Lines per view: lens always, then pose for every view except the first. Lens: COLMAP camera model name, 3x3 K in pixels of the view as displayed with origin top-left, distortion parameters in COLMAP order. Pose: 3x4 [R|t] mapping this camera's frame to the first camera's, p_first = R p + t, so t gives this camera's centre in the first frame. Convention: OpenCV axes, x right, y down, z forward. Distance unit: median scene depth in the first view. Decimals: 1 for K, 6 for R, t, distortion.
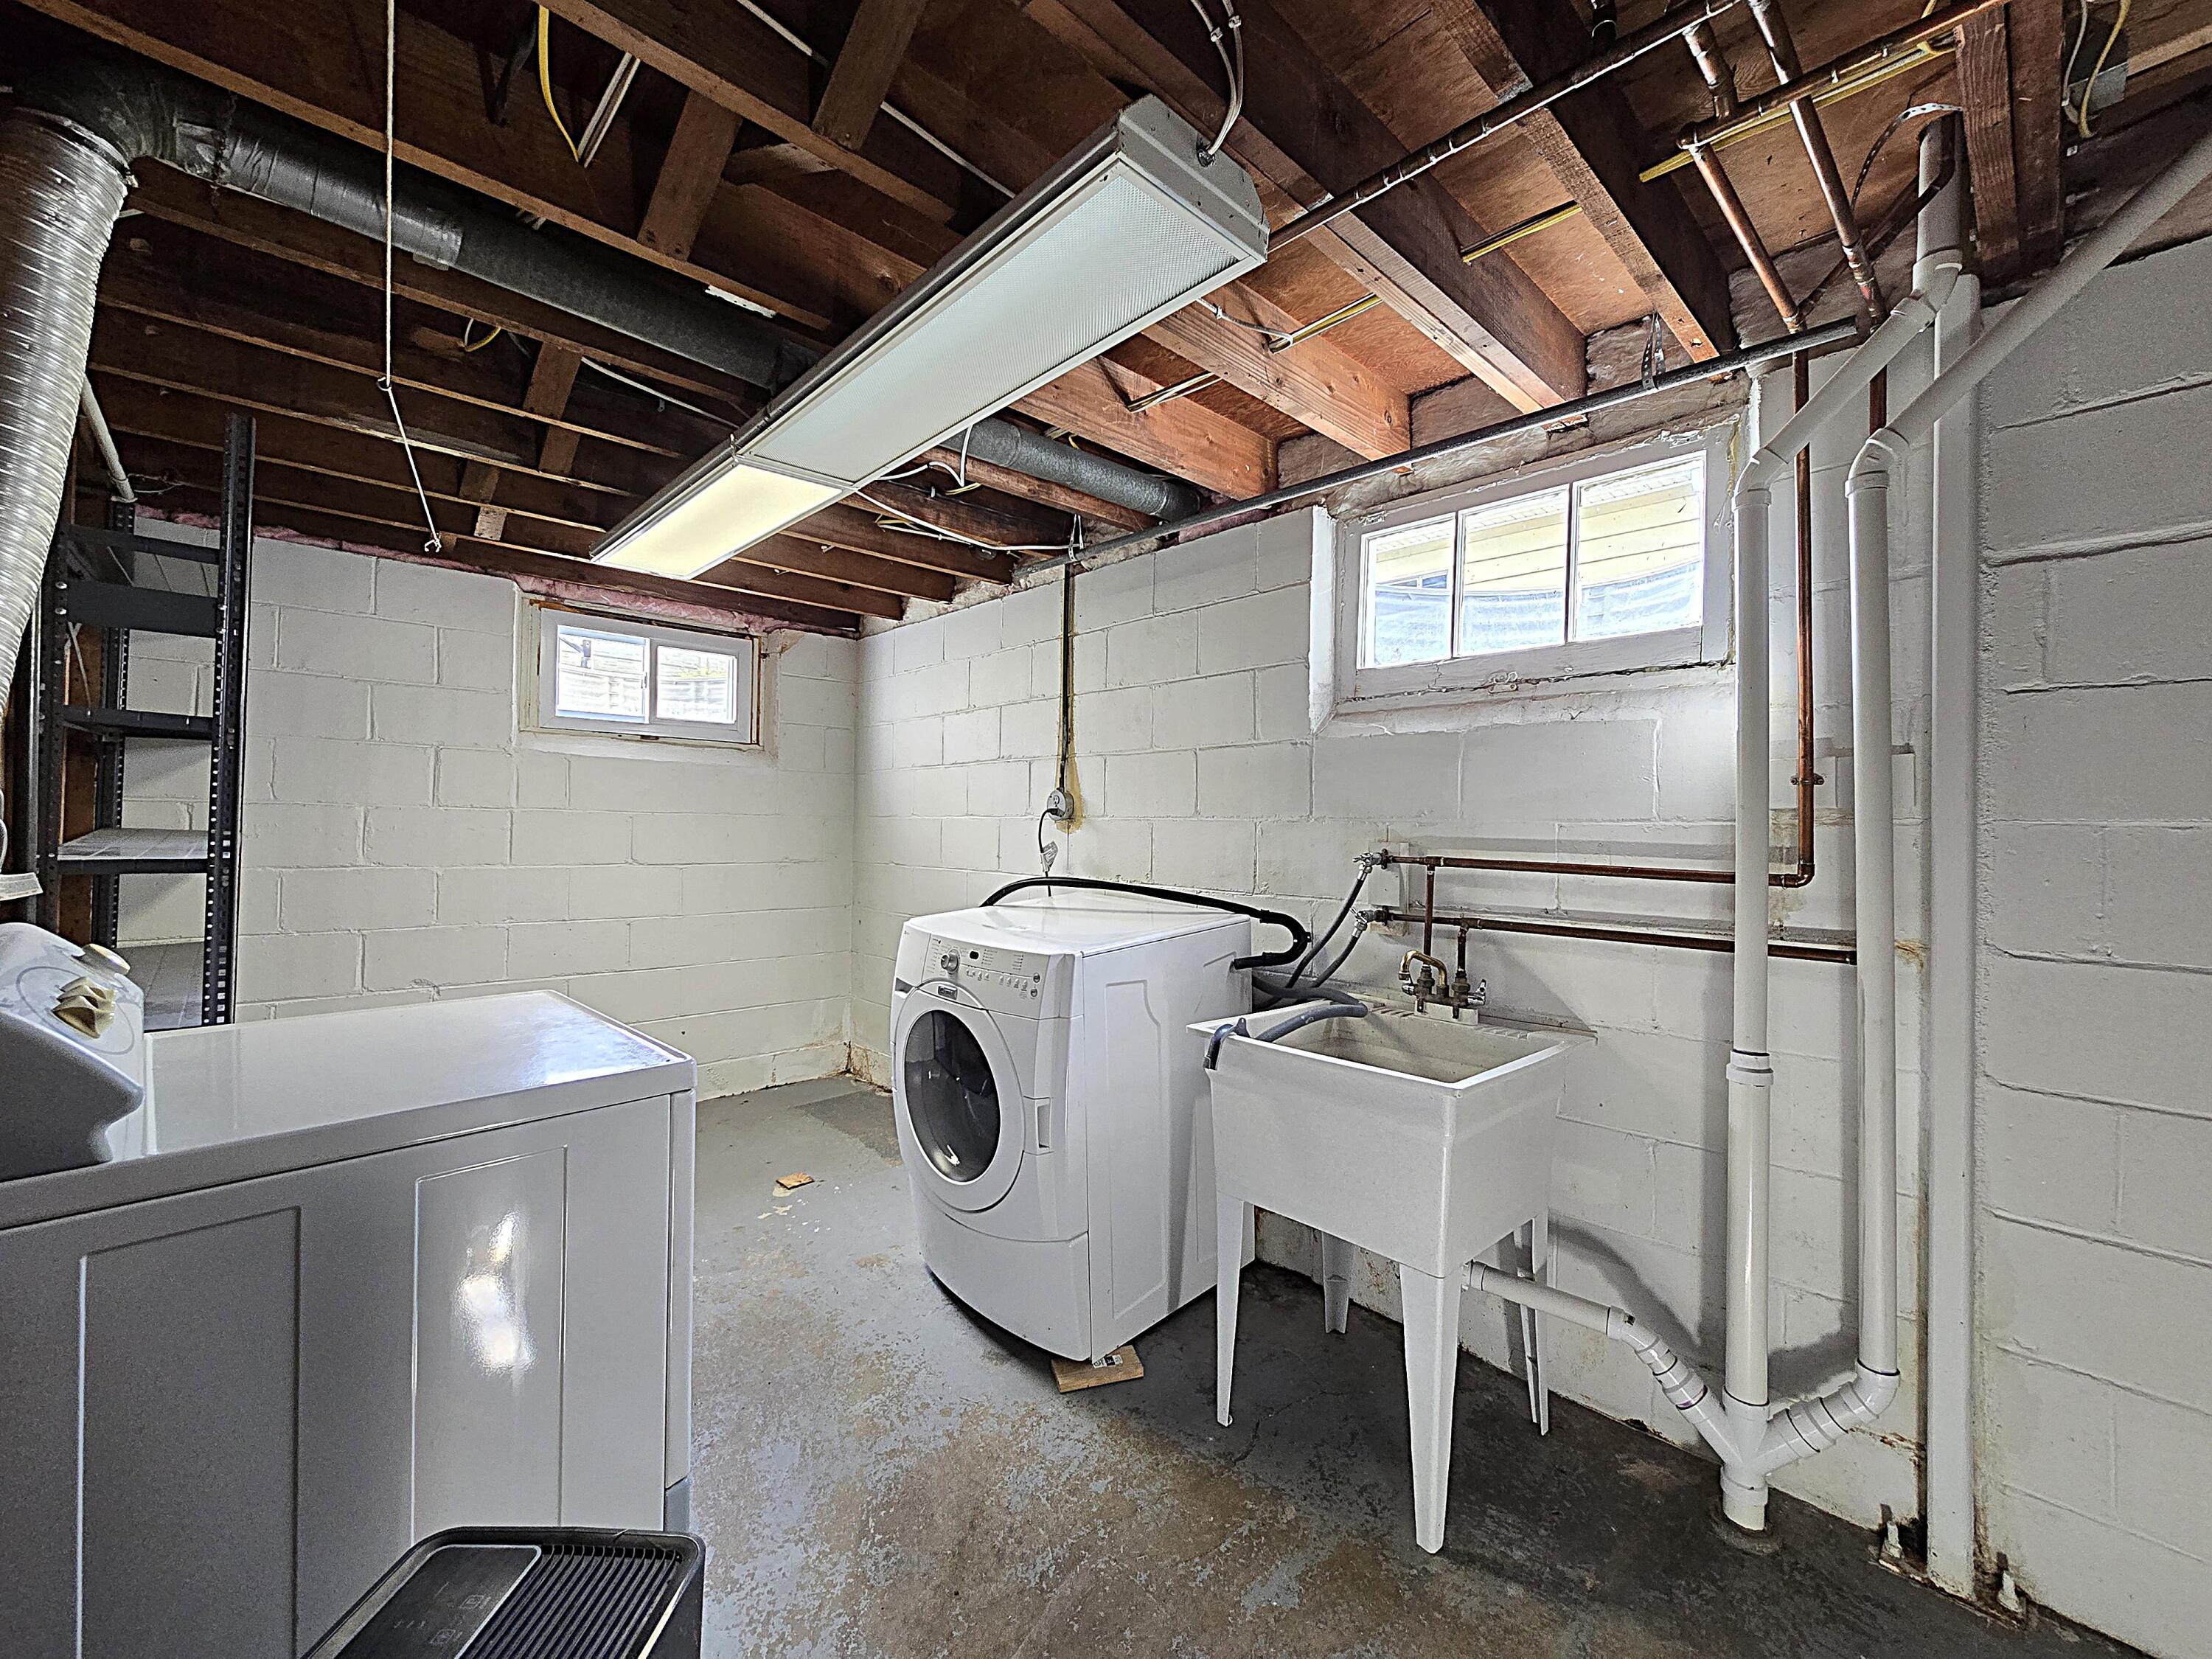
lens RADIAL K [[888.9, 0, 1106.1], [0, 888.9, 813.4], [0, 0, 1]] dist [0.002600, 0.000542]
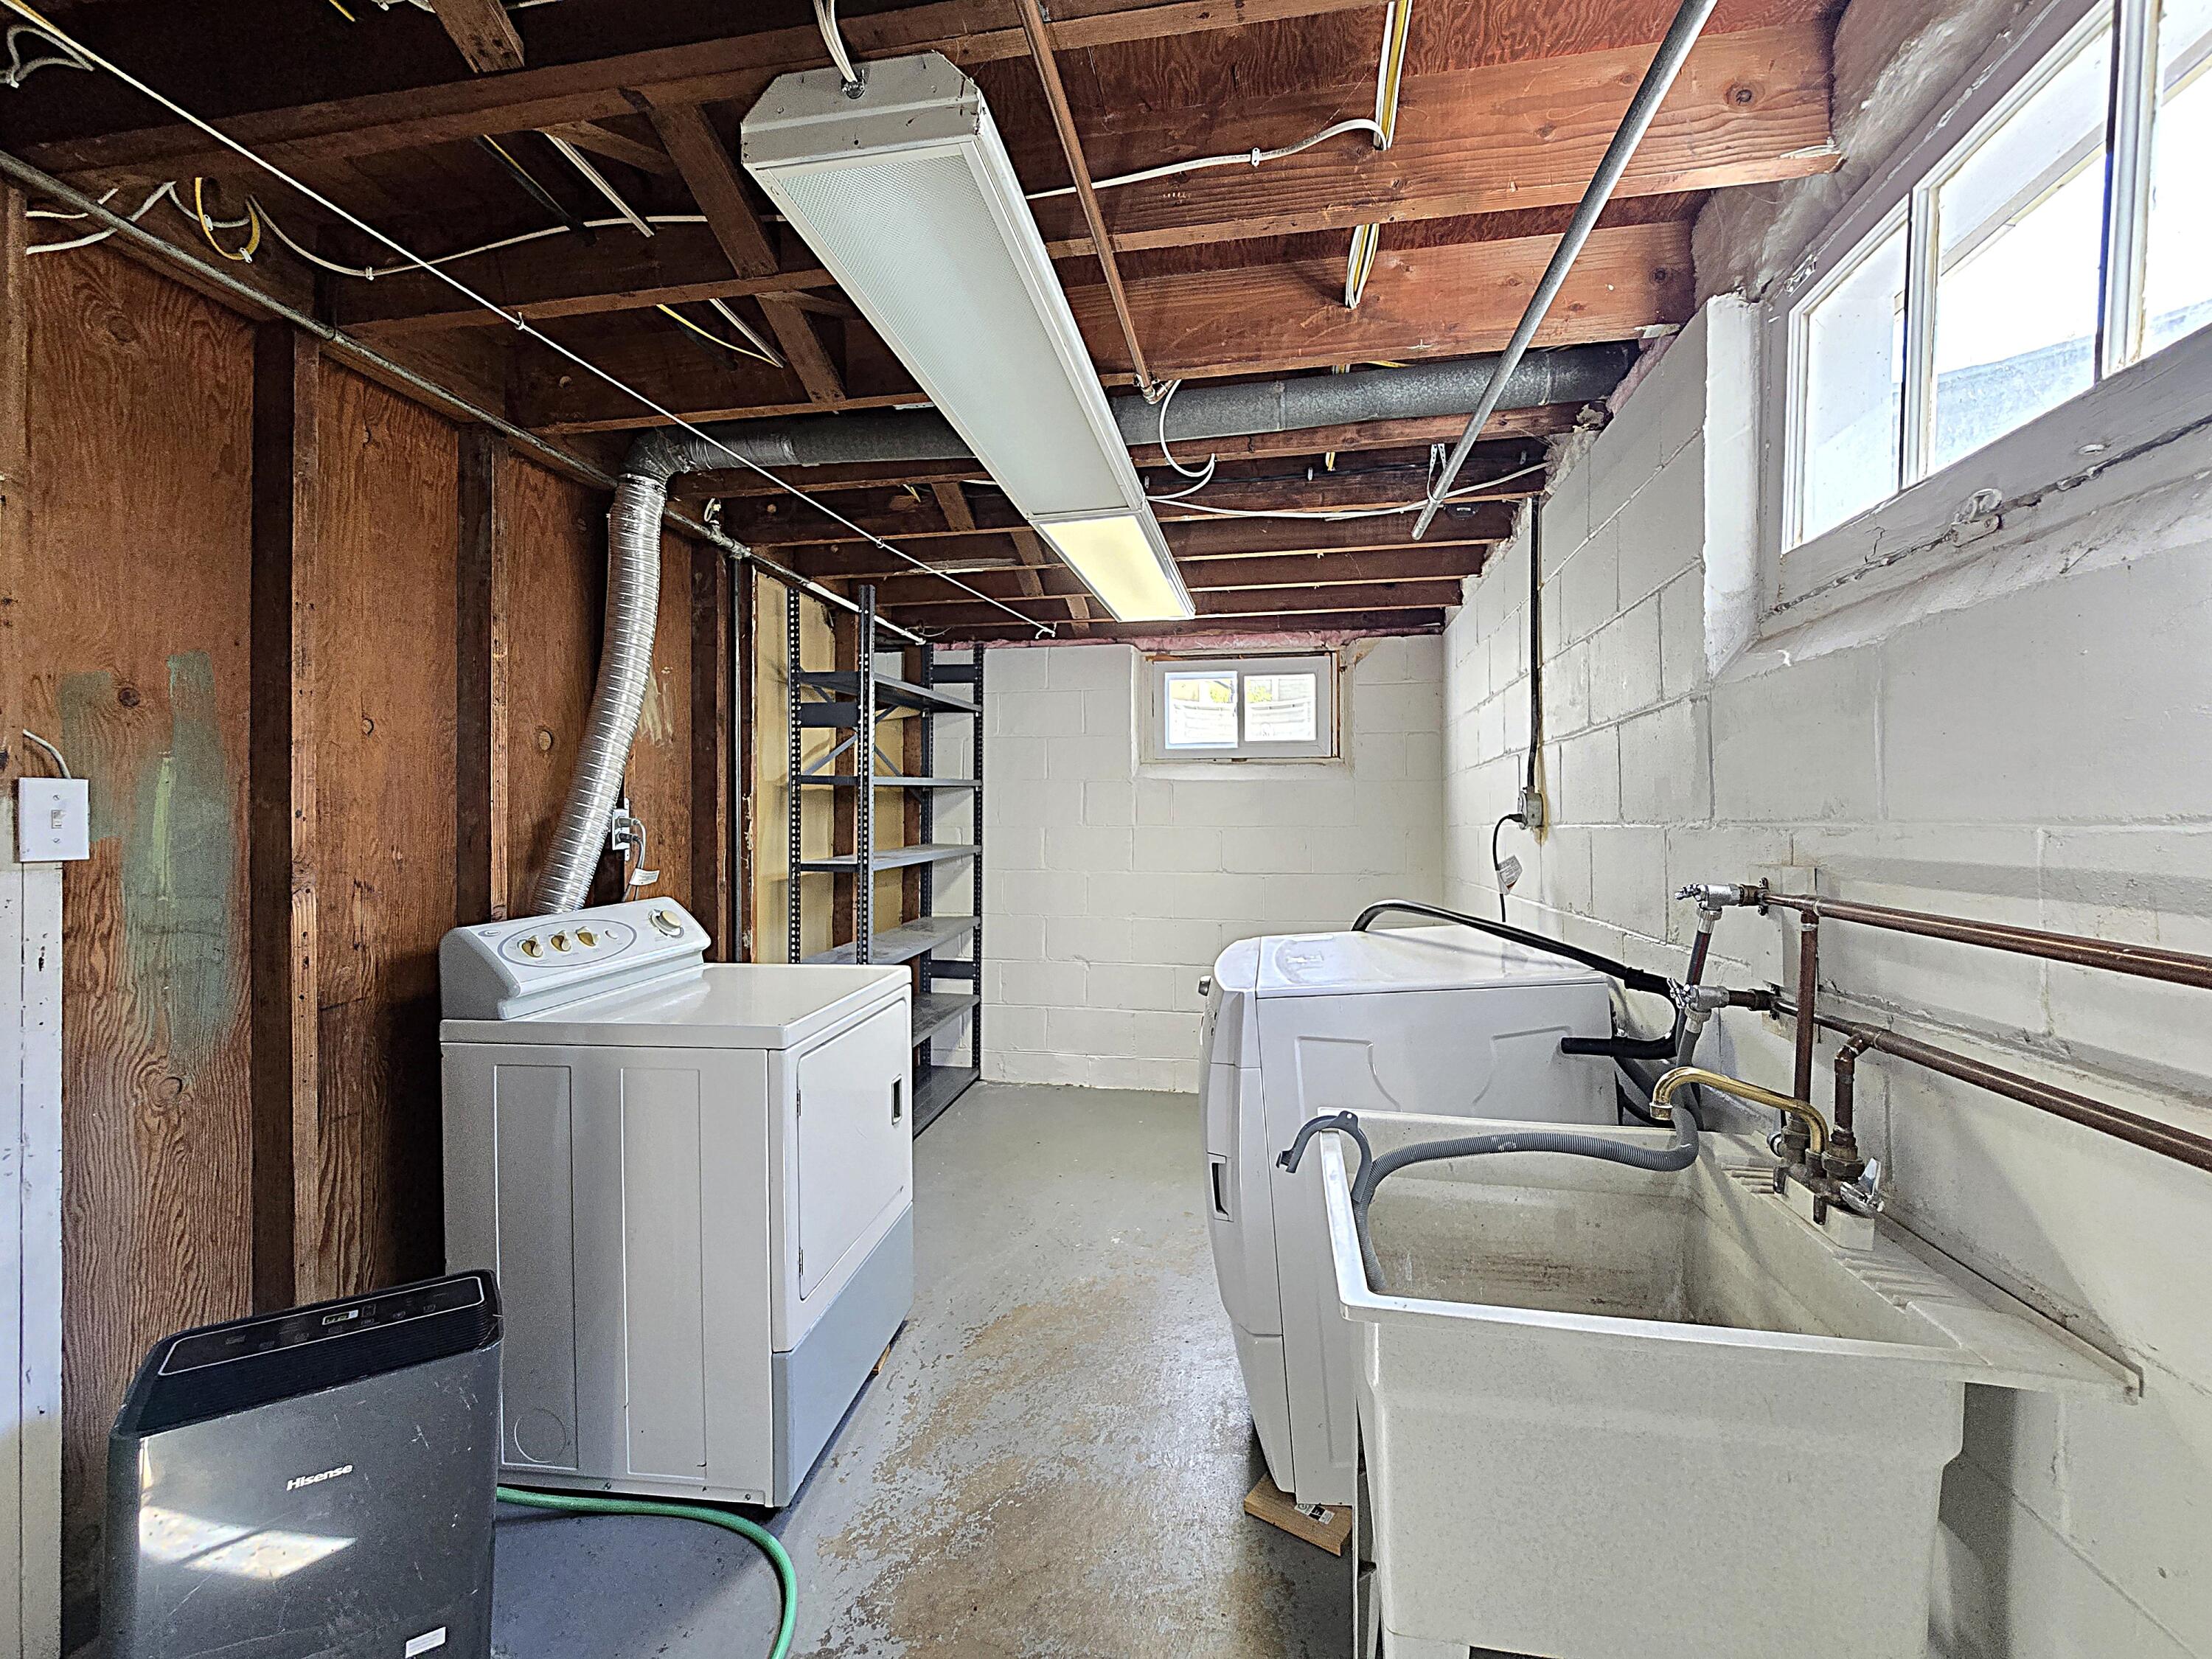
lens RADIAL K [[887.5, 0, 1107.1], [0, 887.5, 818.3], [0, 0, 1]] dist [0.001067, 0.000129]
pose [[0.608900, -0.025905, -0.792824, 0.407860], [0.023386, 0.999618, -0.014702, 0.001555], [0.792902, -0.009589, 0.609273, 0.284566]]
